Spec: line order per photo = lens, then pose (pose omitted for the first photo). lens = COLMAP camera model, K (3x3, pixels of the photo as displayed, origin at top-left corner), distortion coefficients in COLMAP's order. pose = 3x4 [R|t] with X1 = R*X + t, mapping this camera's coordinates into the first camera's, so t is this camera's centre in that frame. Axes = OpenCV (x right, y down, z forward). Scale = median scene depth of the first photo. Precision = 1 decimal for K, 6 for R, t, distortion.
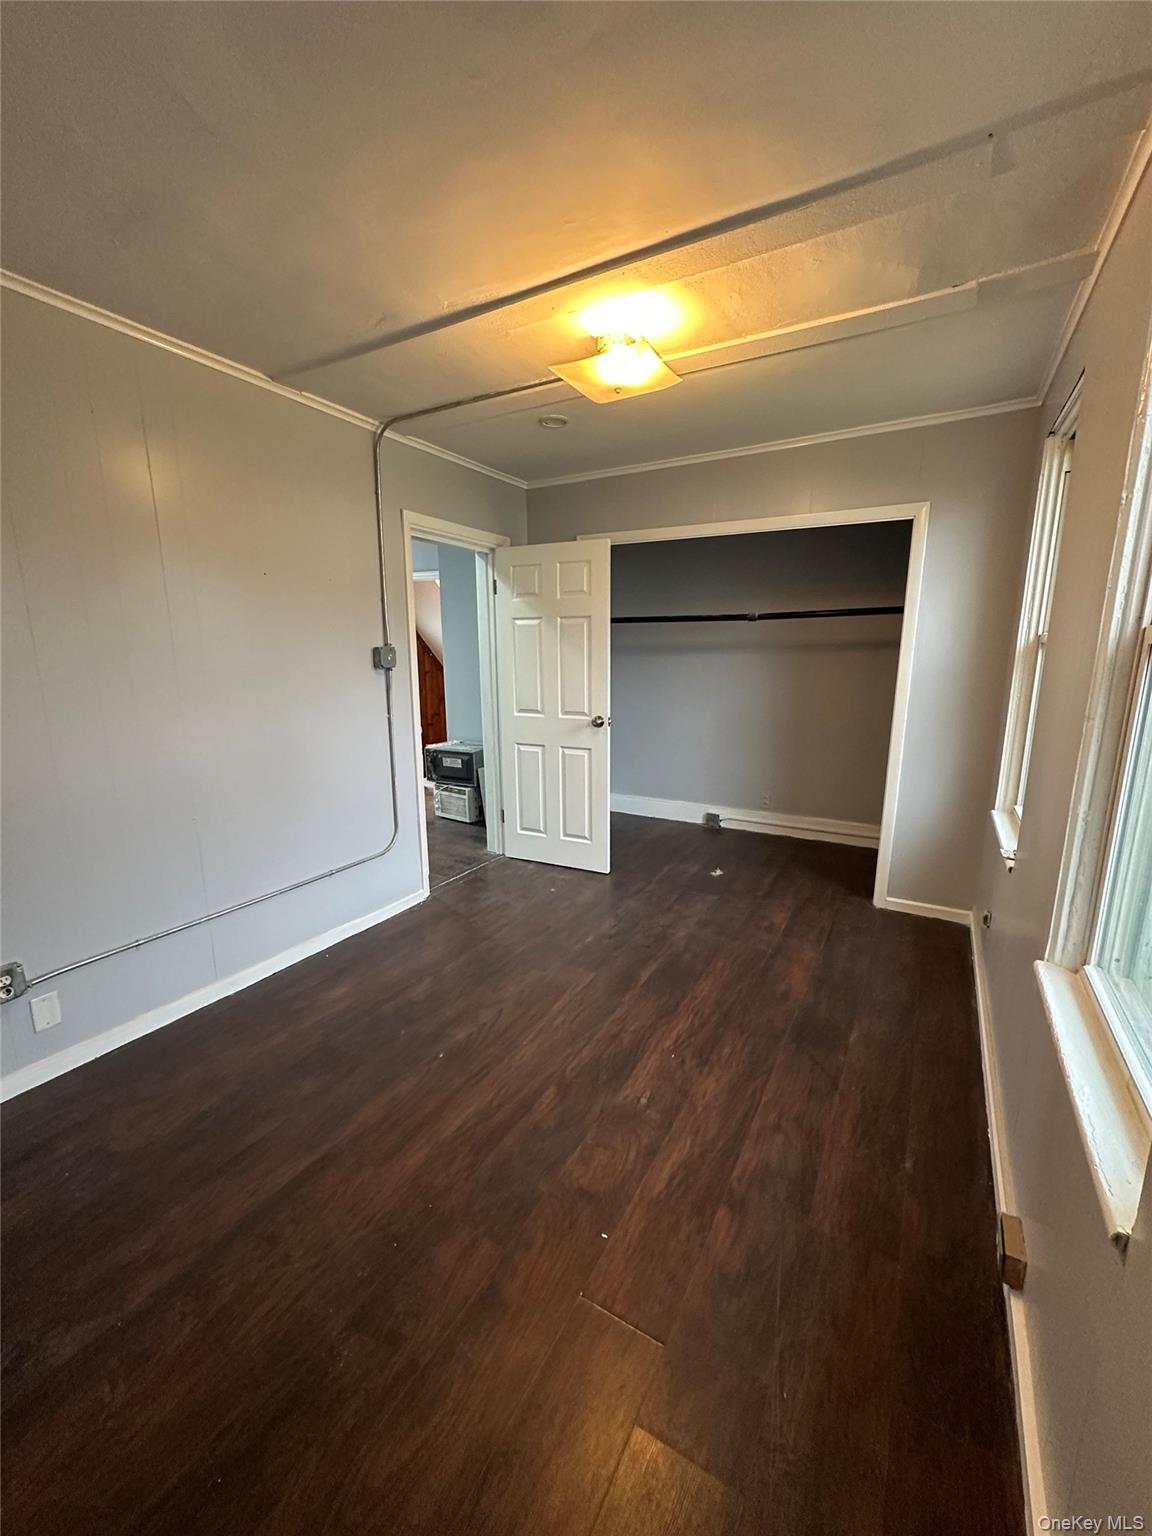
lens RADIAL K [[606.8, 0, 576.0], [0, 606.8, 768.0], [0, 0, 1]] dist [0.001354, -0.000147]
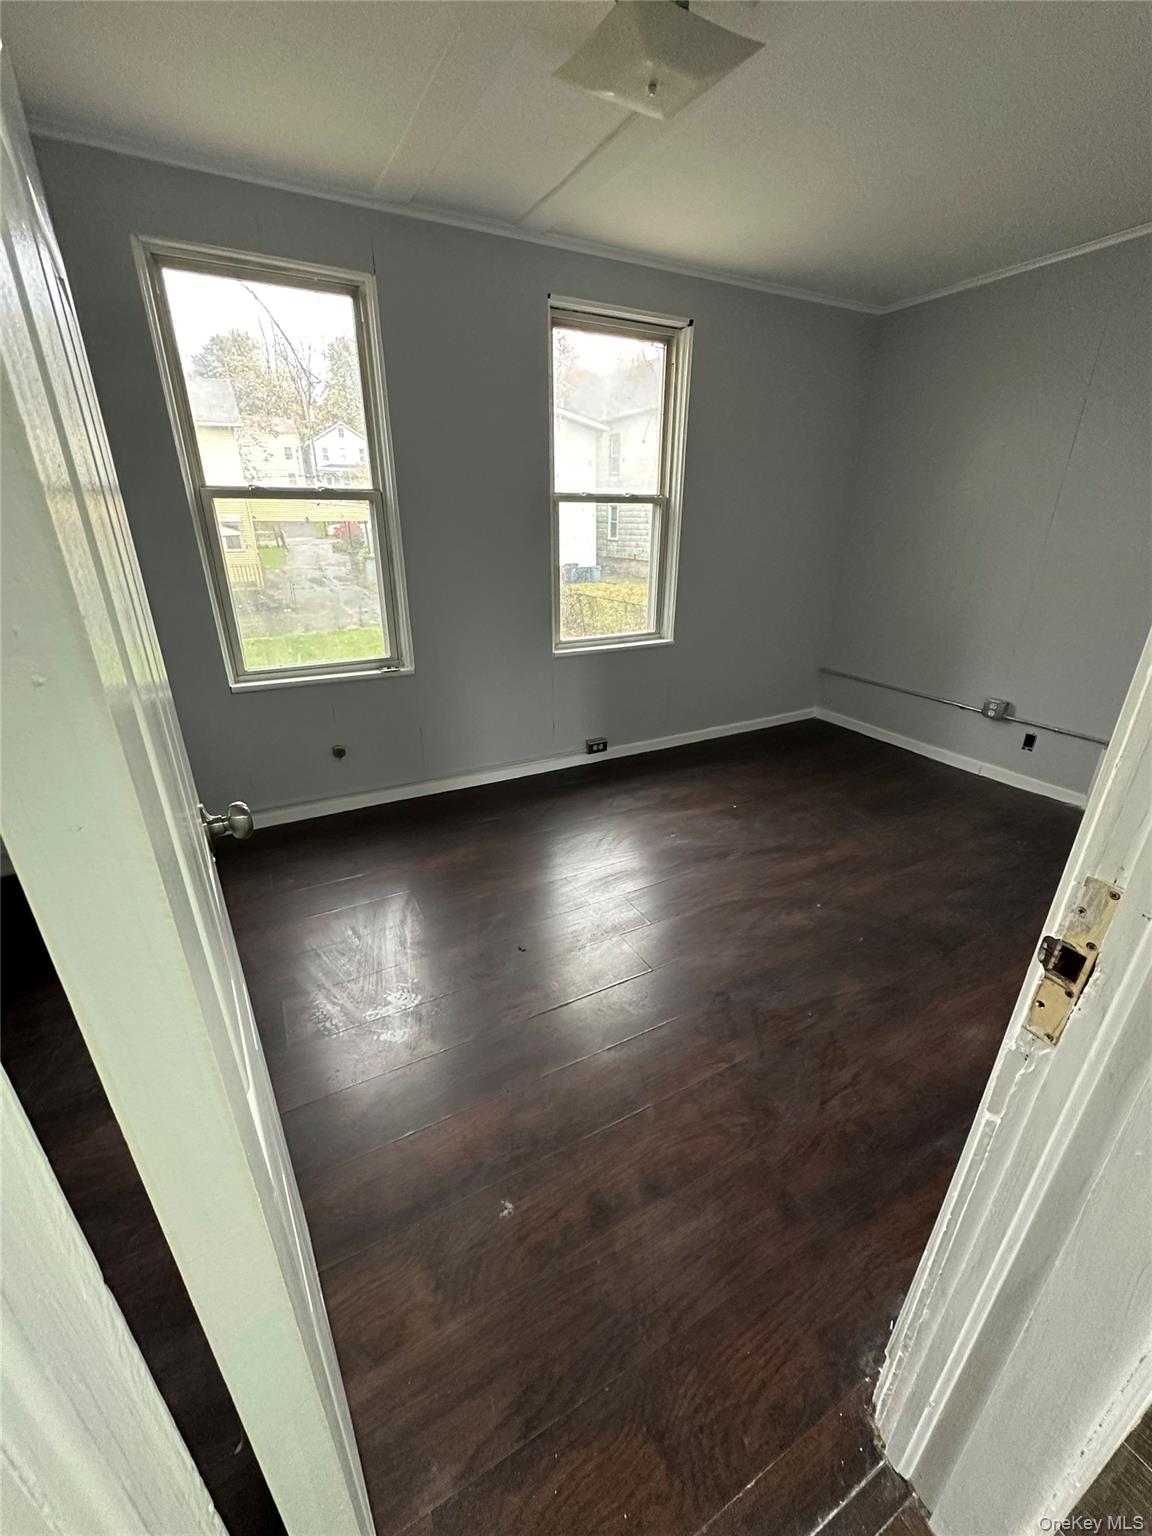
lens RADIAL K [[606.8, 0, 576.0], [0, 606.8, 768.0], [0, 0, 1]] dist [0.001354, -0.000147]
pose [[-0.849188, -0.203774, 0.487192, -0.215686], [0.104843, 0.839135, 0.533724, -0.231108], [-0.517579, 0.504311, -0.691219, 1.198170]]
